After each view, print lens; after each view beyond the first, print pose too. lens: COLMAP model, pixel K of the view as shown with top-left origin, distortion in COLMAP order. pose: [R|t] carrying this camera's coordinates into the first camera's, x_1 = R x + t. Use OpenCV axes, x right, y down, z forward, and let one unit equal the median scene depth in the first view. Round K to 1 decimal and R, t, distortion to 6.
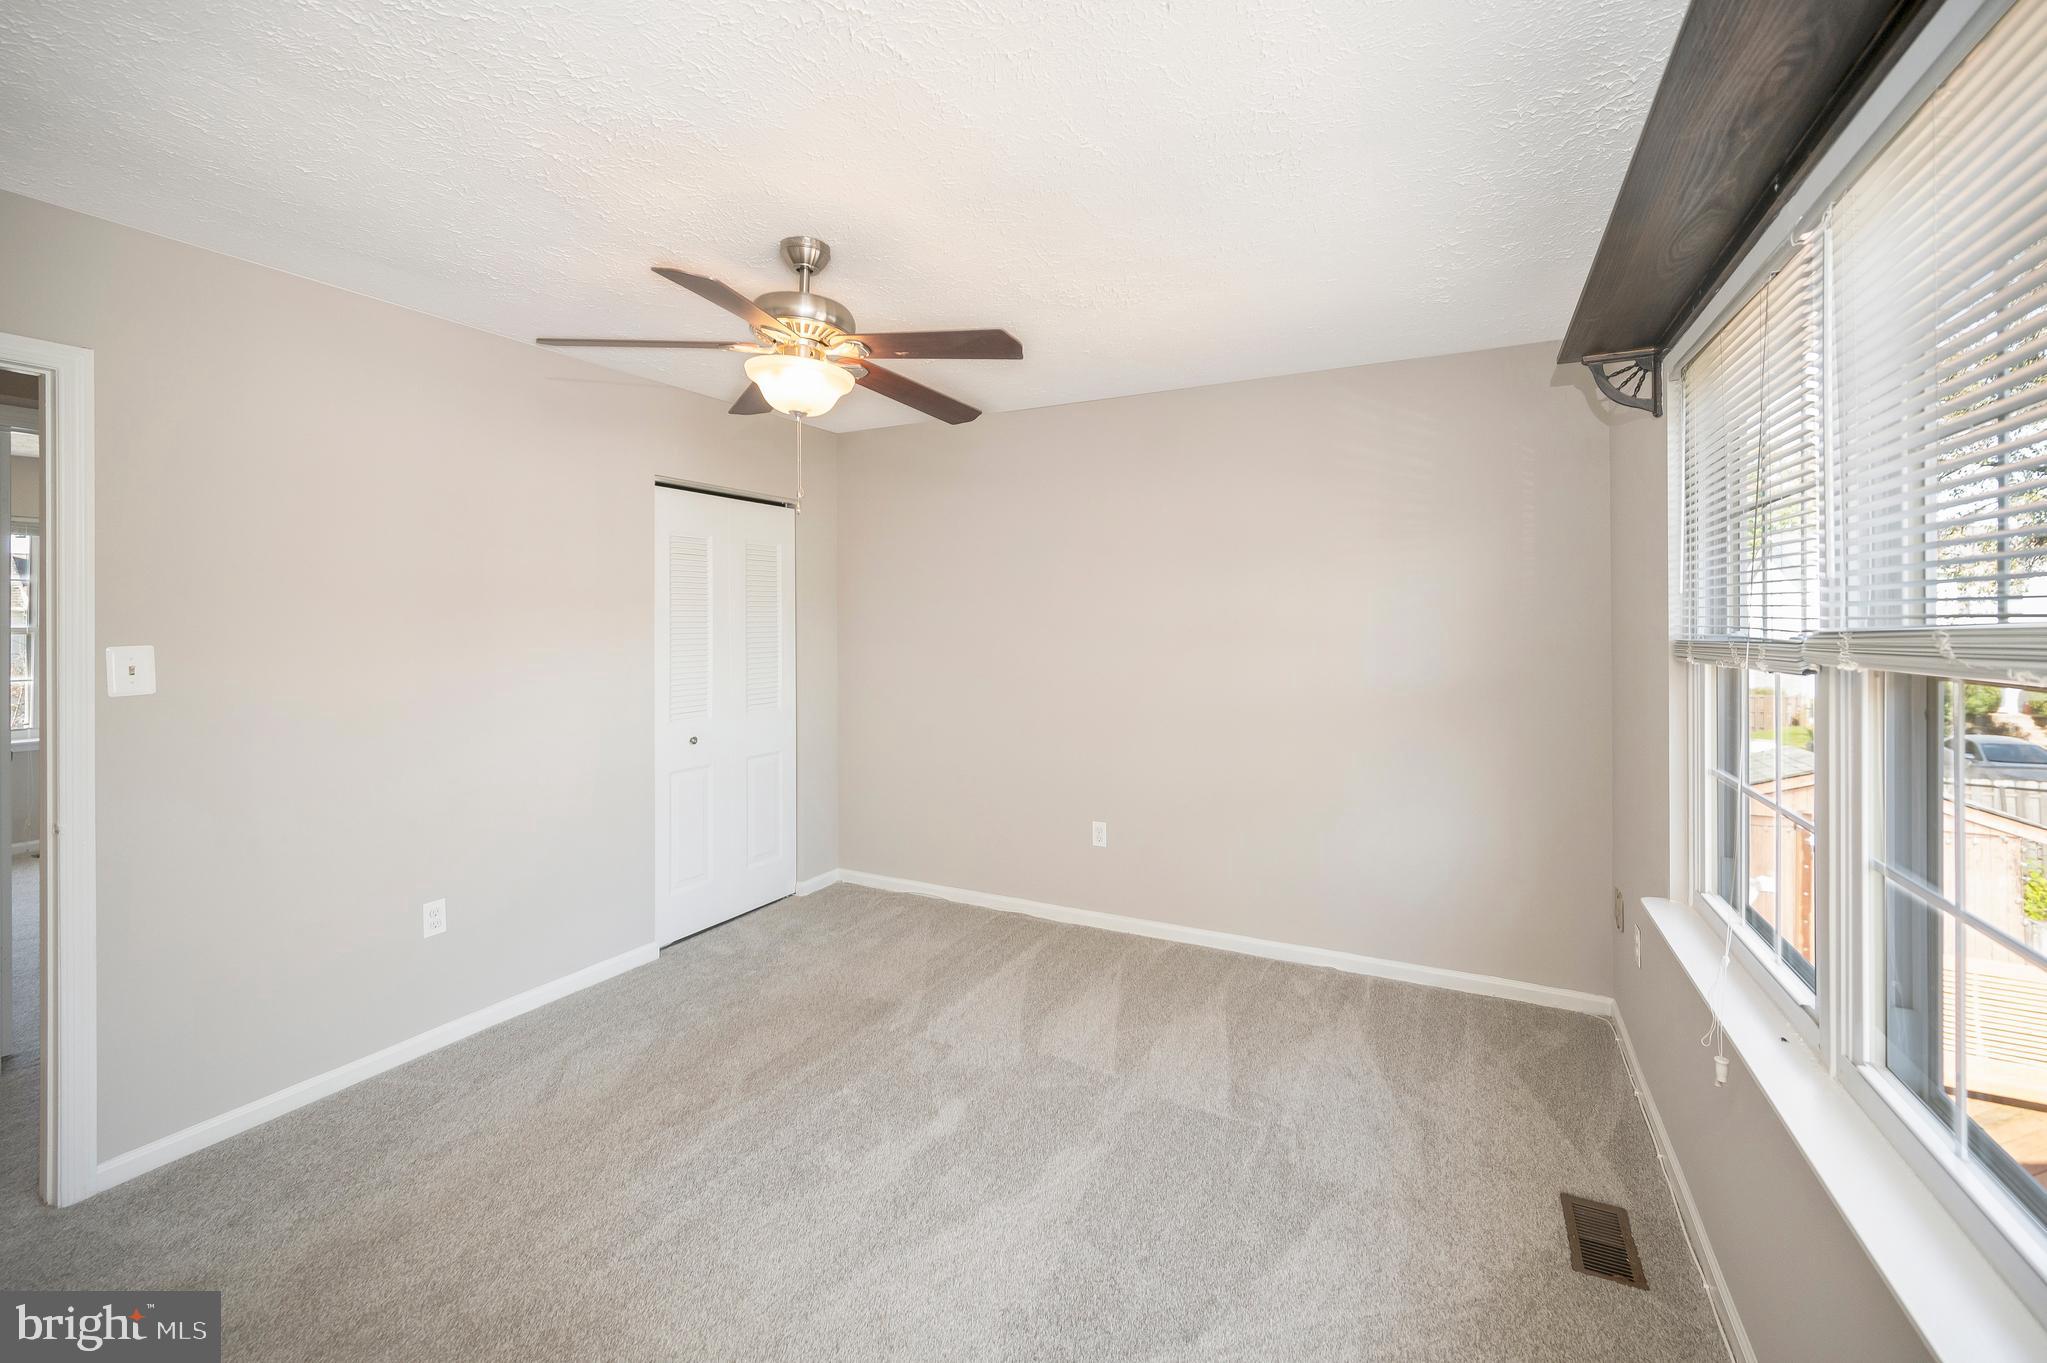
lens RADIAL K [[856.8, 0, 1033.3], [0, 856.8, 608.7], [0, 0, 1]] dist [0.000212, -0.000301]
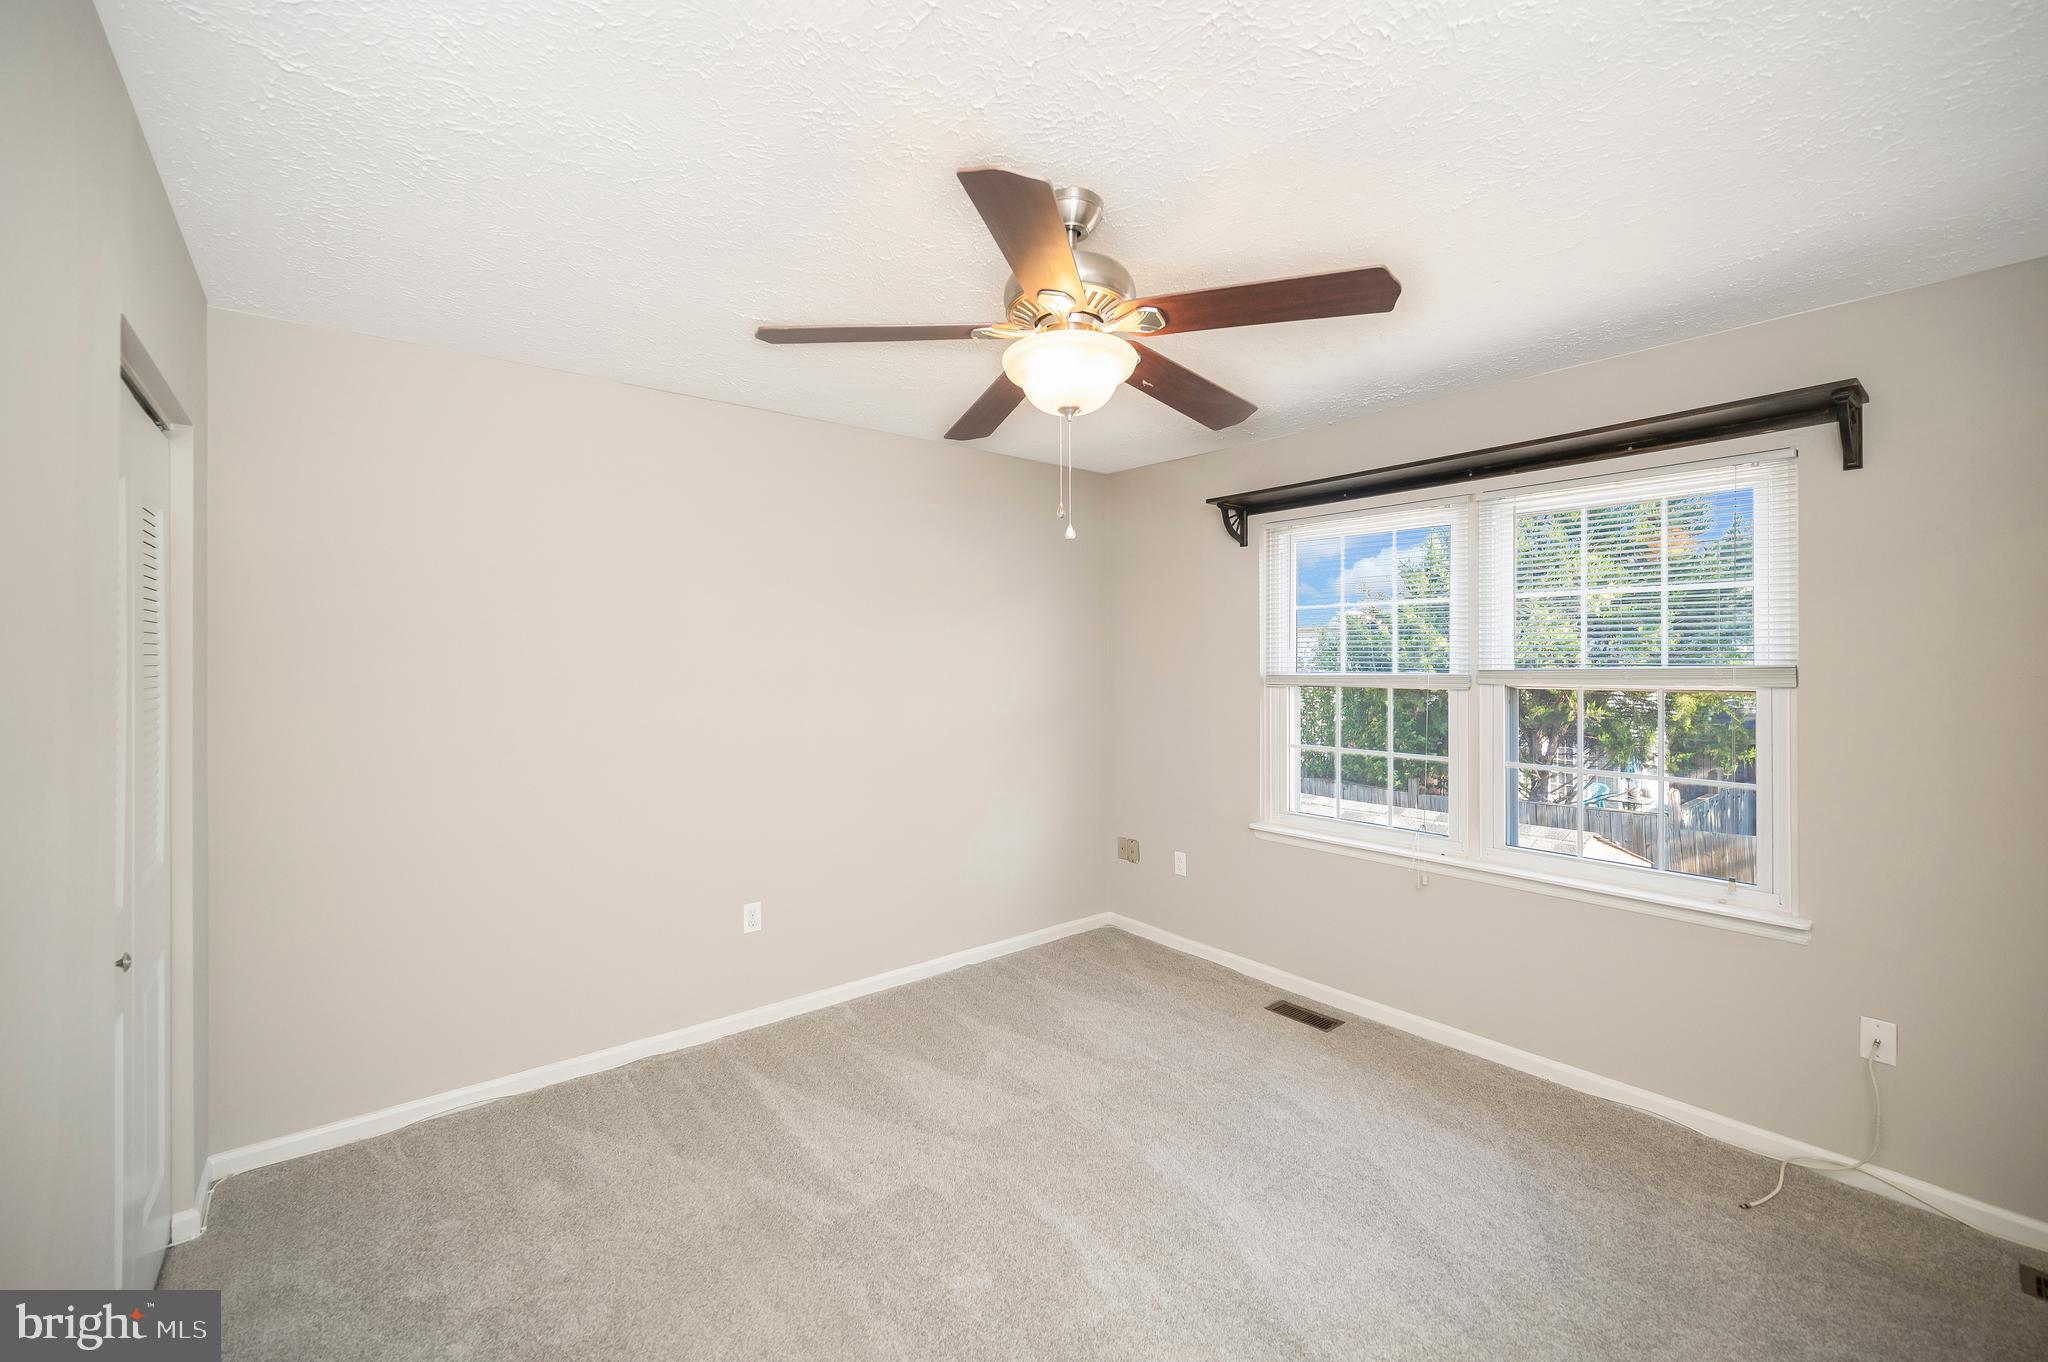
lens RADIAL K [[824.7, 0, 1035.5], [0, 824.7, 650.1], [0, 0, 1]] dist [-0.001487, -0.000135]
pose [[0.385153, 0.016767, 0.922700, -0.789536], [-0.016027, 0.999806, -0.011479, 0.009254], [-0.922714, -0.010367, 0.385347, 0.603213]]
